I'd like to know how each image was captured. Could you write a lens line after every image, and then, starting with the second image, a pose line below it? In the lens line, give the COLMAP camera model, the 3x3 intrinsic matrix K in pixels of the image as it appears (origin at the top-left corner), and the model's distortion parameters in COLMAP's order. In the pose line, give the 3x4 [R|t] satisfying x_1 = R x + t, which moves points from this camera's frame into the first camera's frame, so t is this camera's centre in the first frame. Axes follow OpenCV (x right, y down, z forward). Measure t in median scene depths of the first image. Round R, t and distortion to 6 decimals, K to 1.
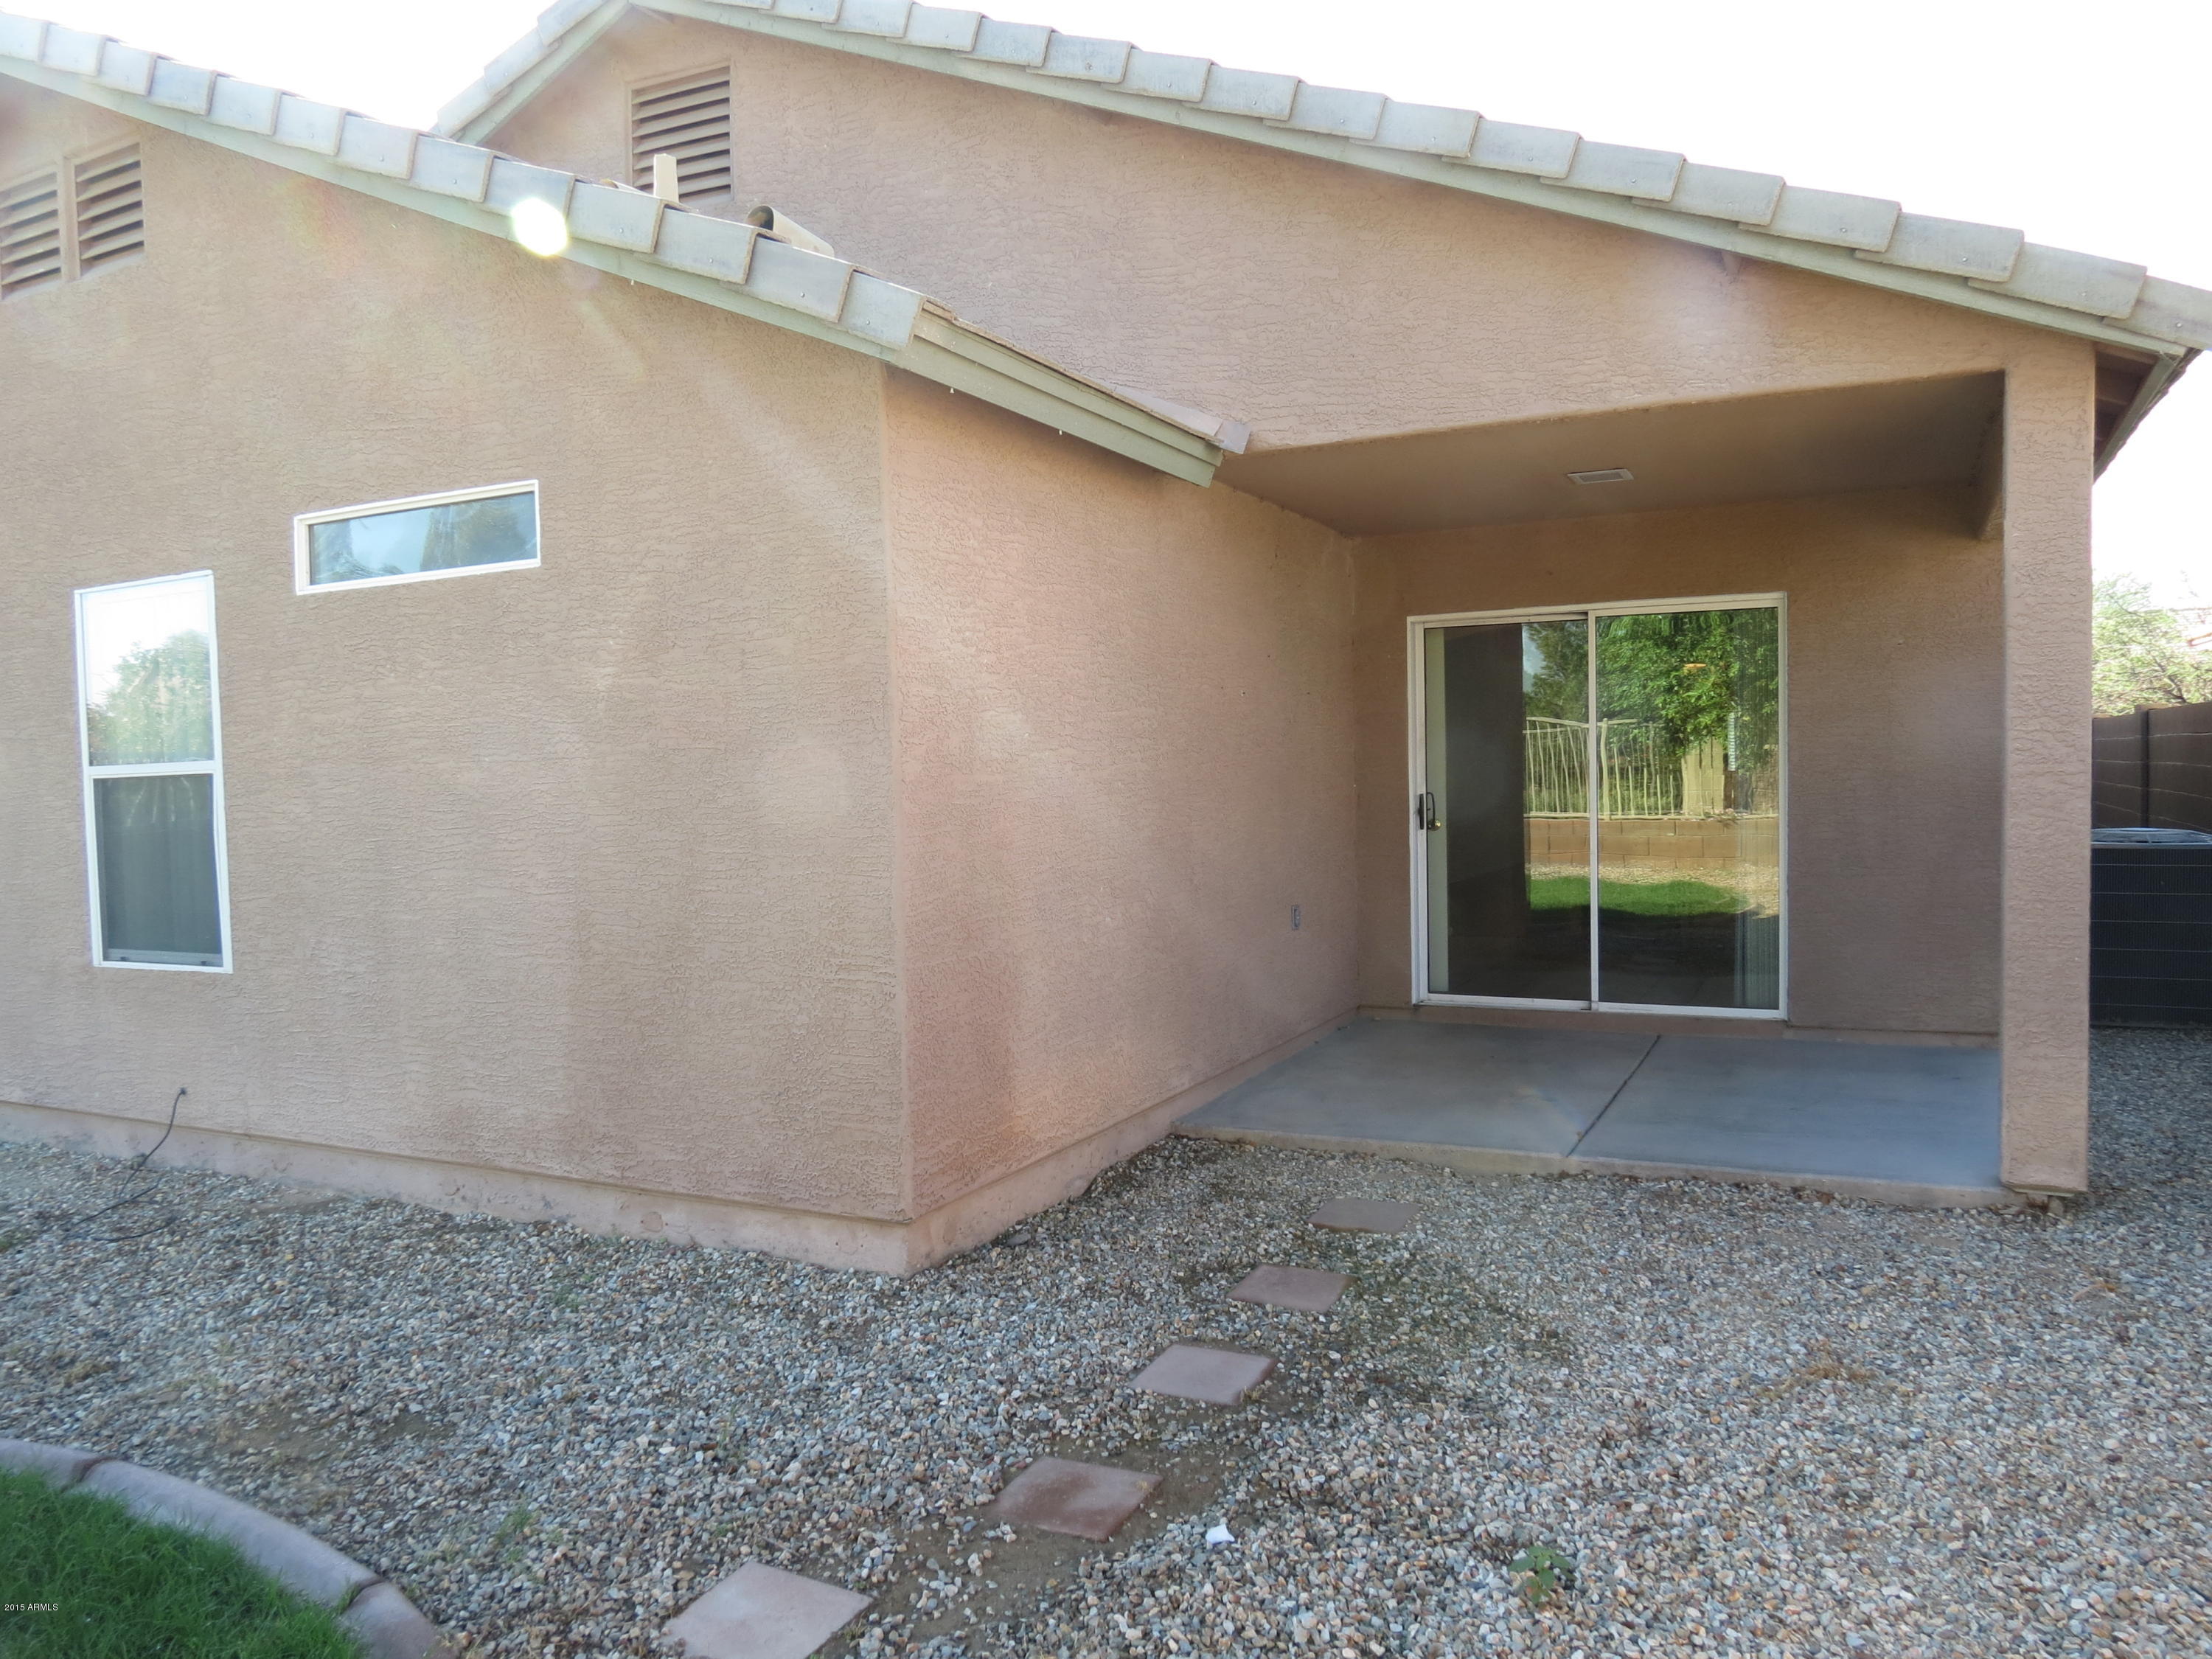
lens RADIAL K [[1559.5, 0, 1105.6], [0, 1559.5, 833.2], [0, 0, 1]] dist [-0.035530, 0.012154]
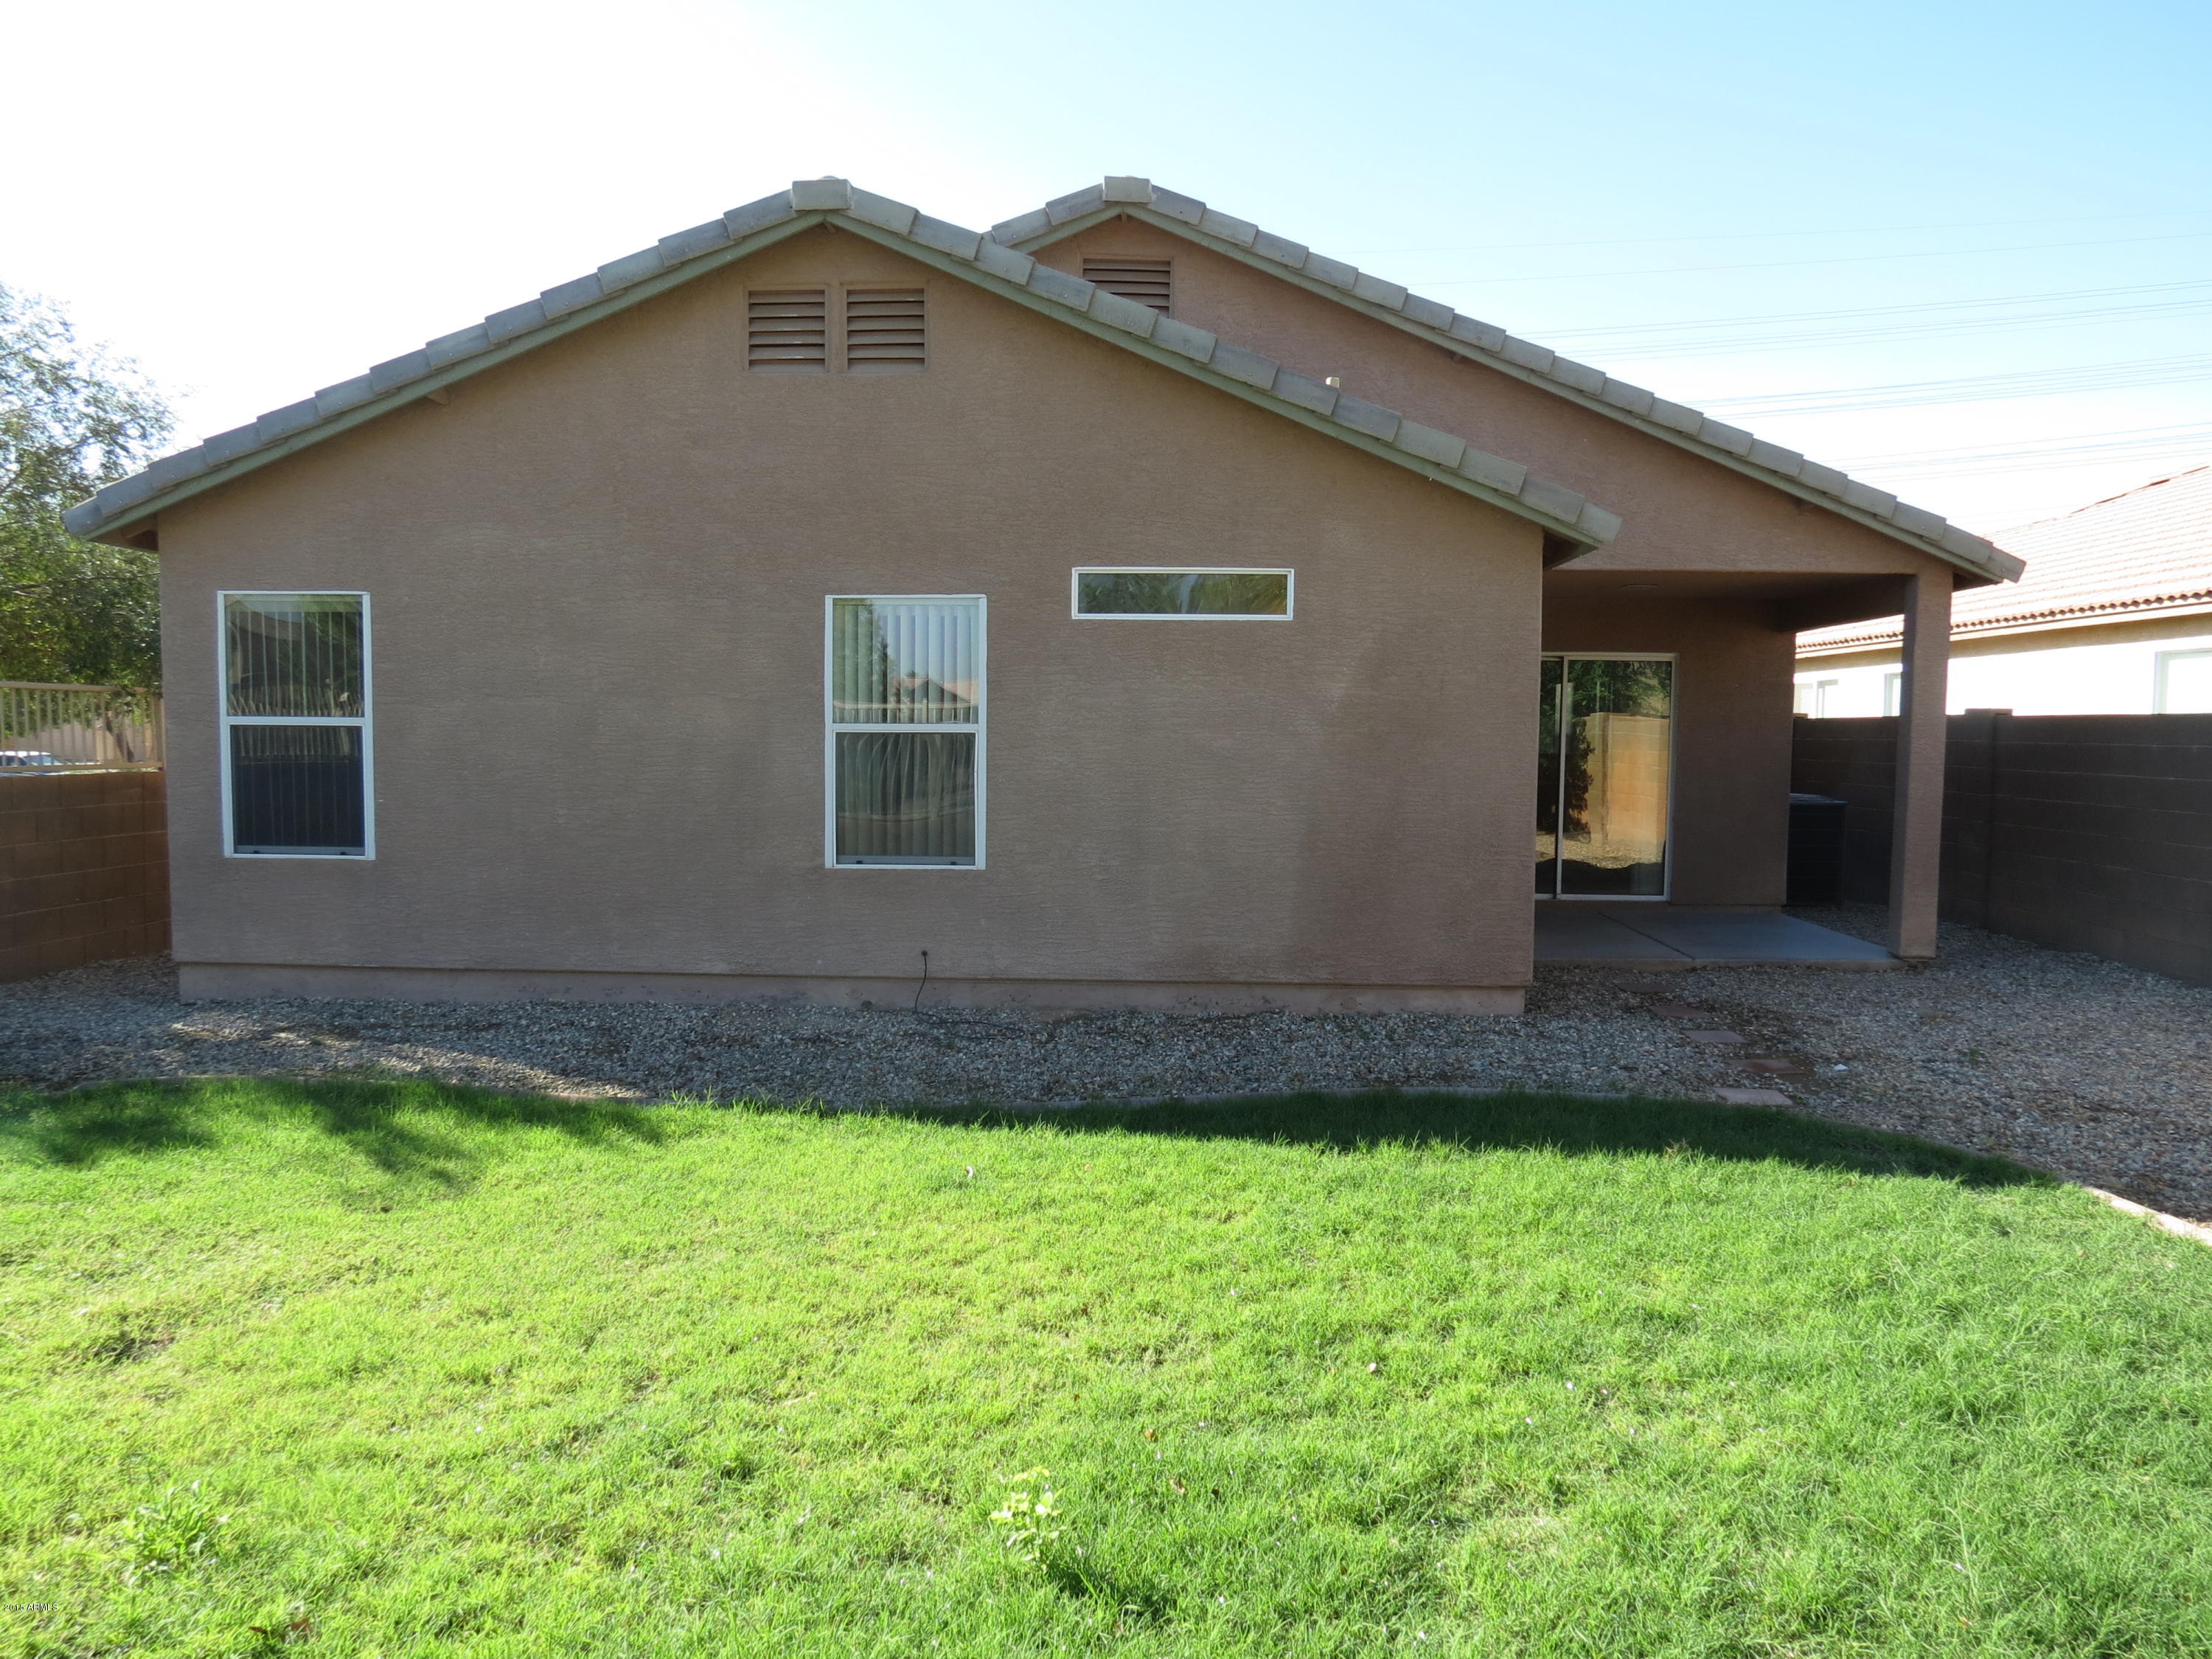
lens RADIAL K [[1559.5, 0, 1115.4], [0, 1559.5, 829.2], [0, 0, 1]] dist [-0.035530, 0.012154]
pose [[0.909269, 0.005579, 0.416172, -1.191391], [-0.014345, 0.999736, 0.017940, 0.026527], [-0.415962, -0.022283, 0.909109, -0.447397]]
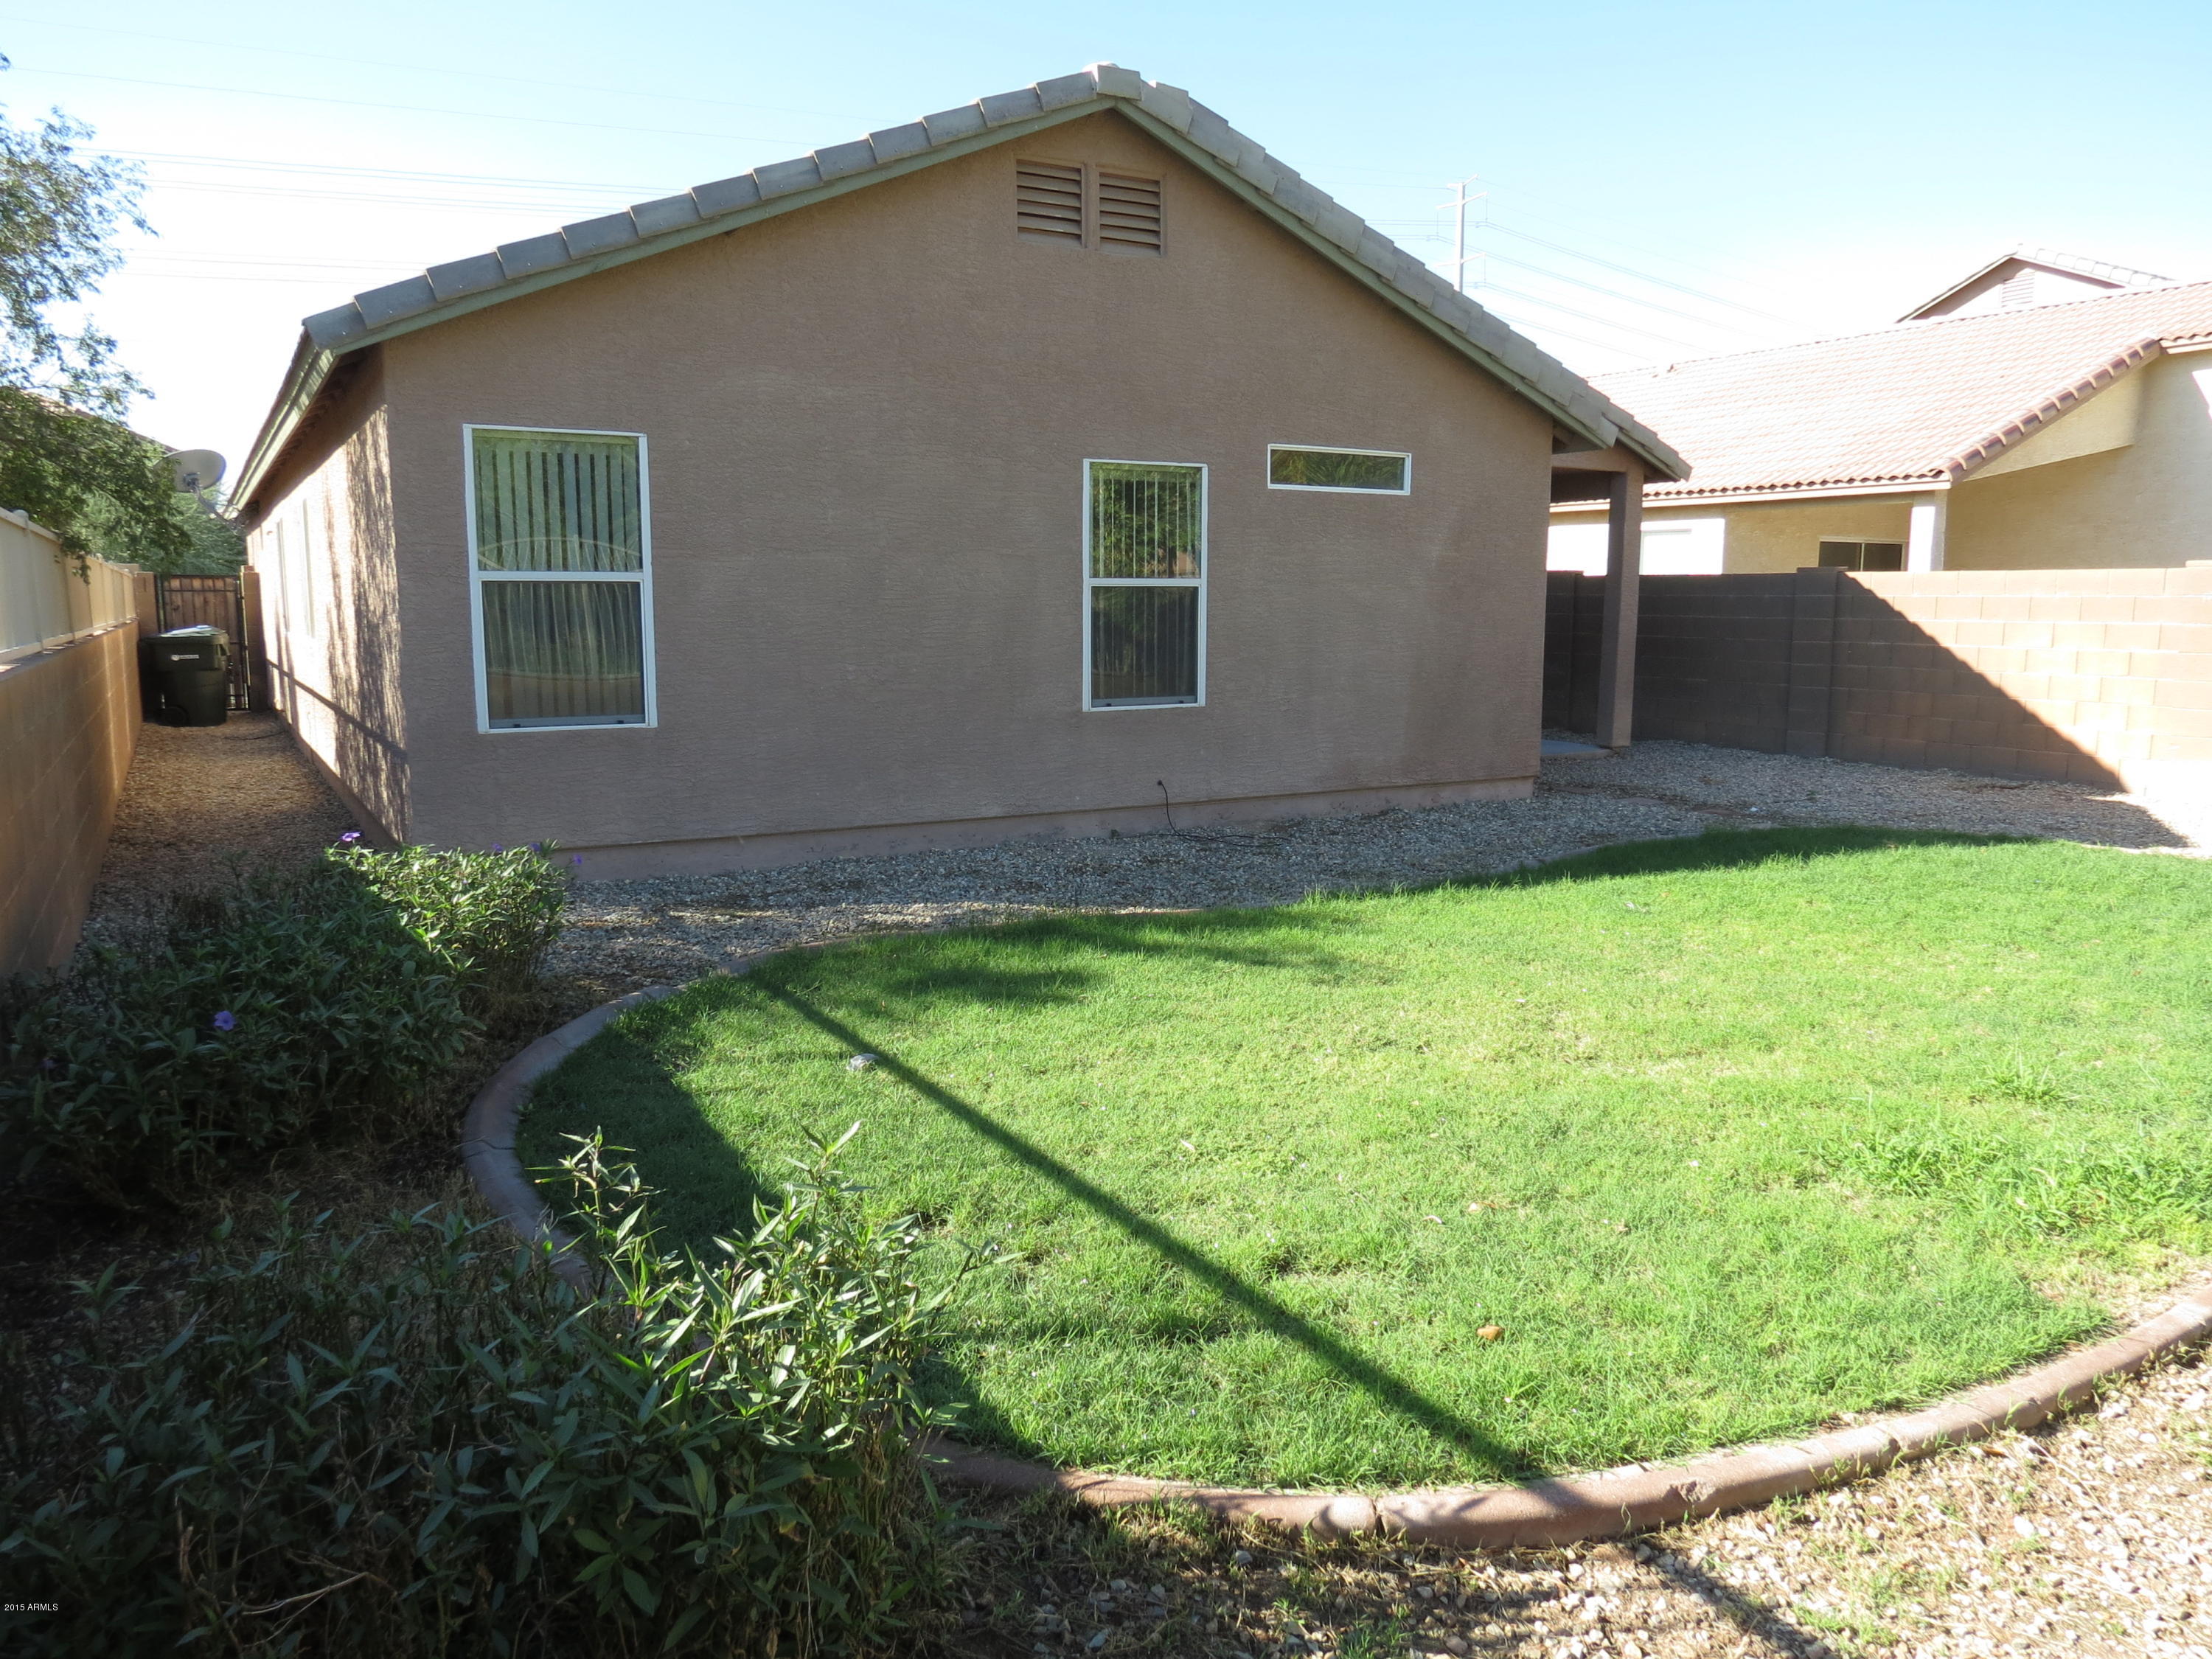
lens RADIAL K [[1559.5, 0, 1114.3], [0, 1559.5, 834.4], [0, 0, 1]] dist [-0.035530, 0.012154]
pose [[0.536837, -0.099649, 0.837780, -2.298412], [0.020562, 0.994251, 0.105085, 0.054067], [-0.843435, -0.039187, 0.535800, 0.177753]]
